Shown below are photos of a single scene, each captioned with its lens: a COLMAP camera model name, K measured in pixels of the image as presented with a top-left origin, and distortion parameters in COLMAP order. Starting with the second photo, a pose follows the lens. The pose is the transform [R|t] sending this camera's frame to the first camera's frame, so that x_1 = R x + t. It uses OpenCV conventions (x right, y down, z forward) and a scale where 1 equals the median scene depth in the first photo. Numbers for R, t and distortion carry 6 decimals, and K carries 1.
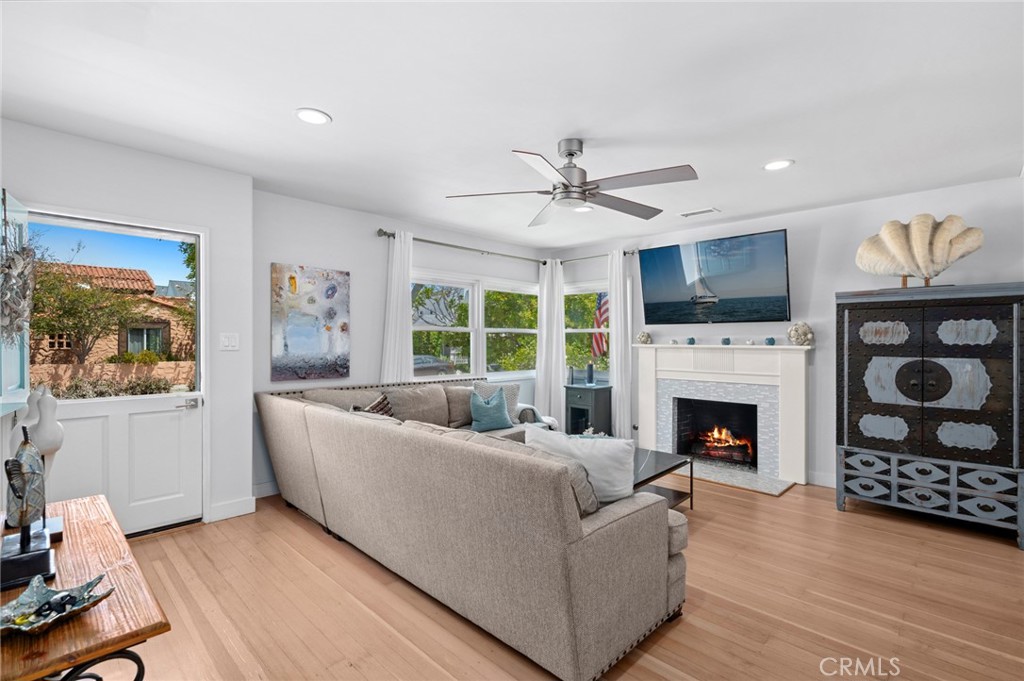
lens RADIAL K [[465.1, 0, 505.9], [0, 465.1, 346.7], [0, 0, 1]] dist [0.005658, 0.000160]
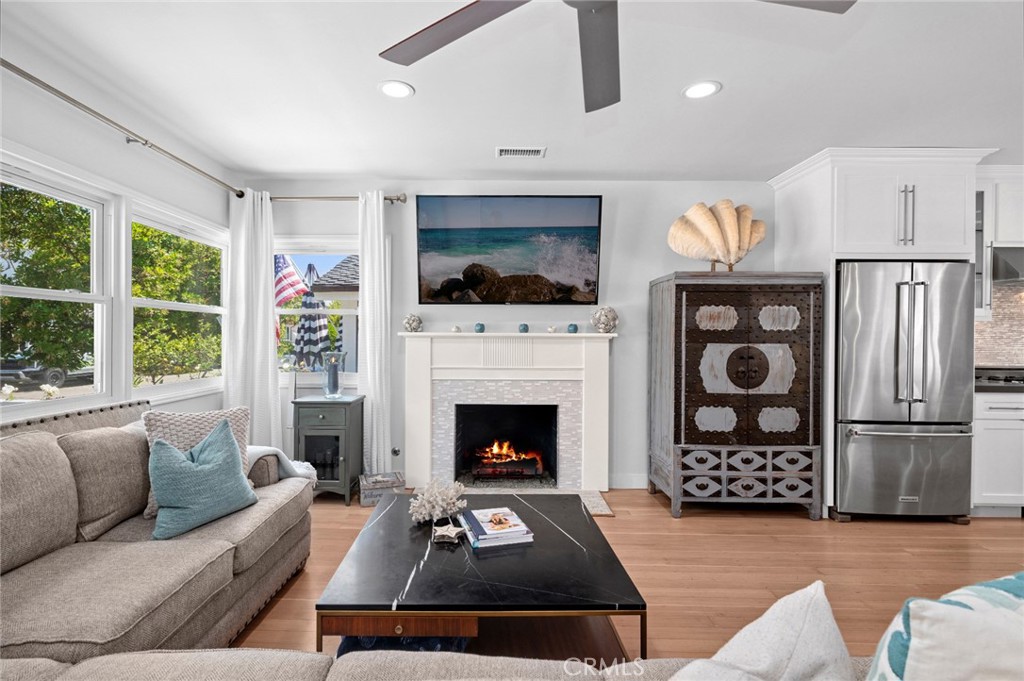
lens RADIAL K [[497.9, 0, 502.6], [0, 497.9, 336.3], [0, 0, 1]] dist [0.006512, 0.000169]
pose [[0.733561, 0.001343, 0.679622, -0.147682], [0.007010, 0.999930, -0.009541, 0.011047], [-0.679587, 0.011763, 0.733500, 0.456697]]
